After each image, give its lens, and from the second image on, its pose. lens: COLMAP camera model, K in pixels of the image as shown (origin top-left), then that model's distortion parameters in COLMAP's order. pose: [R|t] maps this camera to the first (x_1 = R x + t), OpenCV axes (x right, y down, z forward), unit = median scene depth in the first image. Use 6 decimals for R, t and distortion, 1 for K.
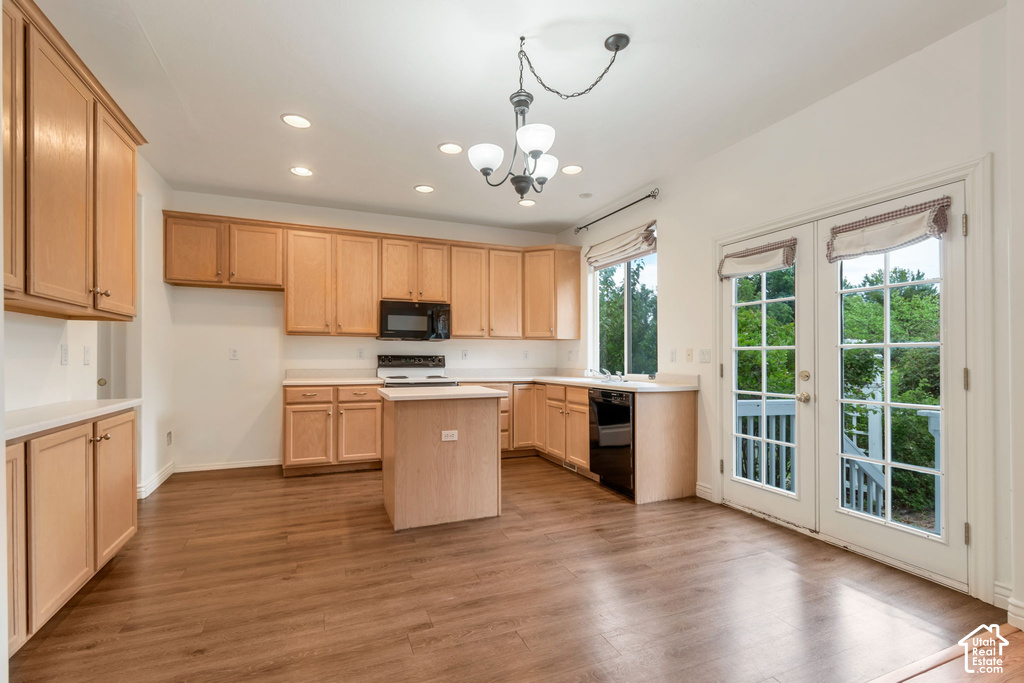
lens RADIAL K [[467.9, 0, 518.3], [0, 467.9, 357.1], [0, 0, 1]] dist [0.004688, 0.000355]
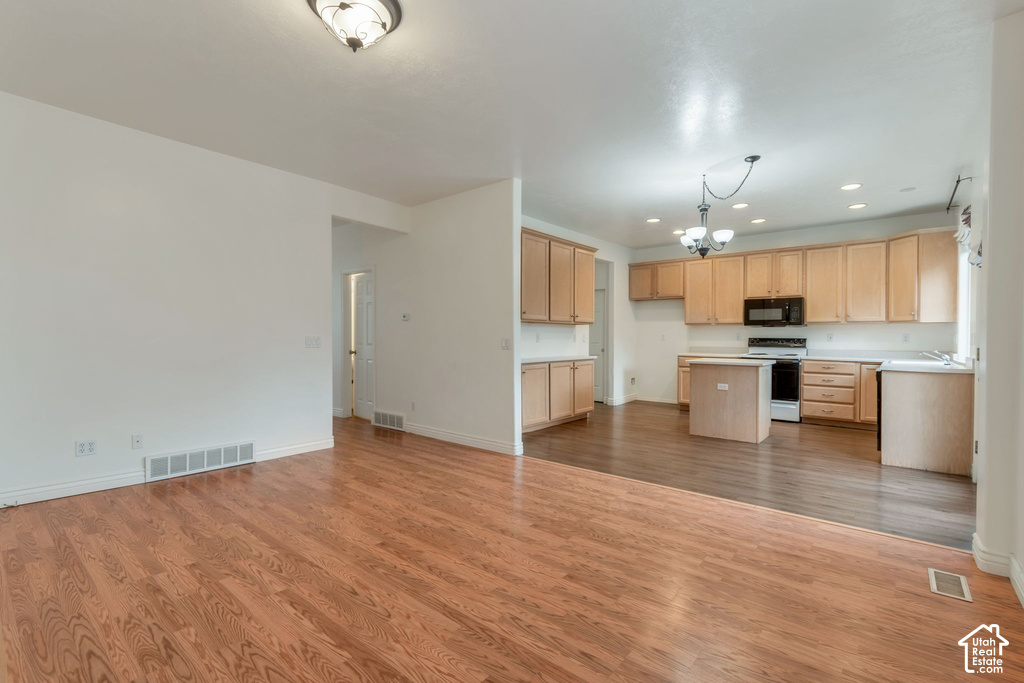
lens RADIAL K [[467.9, 0, 511.5], [0, 467.9, 340.5], [0, 0, 1]] dist [0.004688, 0.000355]
pose [[0.456581, 0.006804, -0.889656, 0.651419], [-0.003155, 0.999977, 0.006029, -0.002935], [0.889676, 0.000054, 0.456592, -0.282163]]
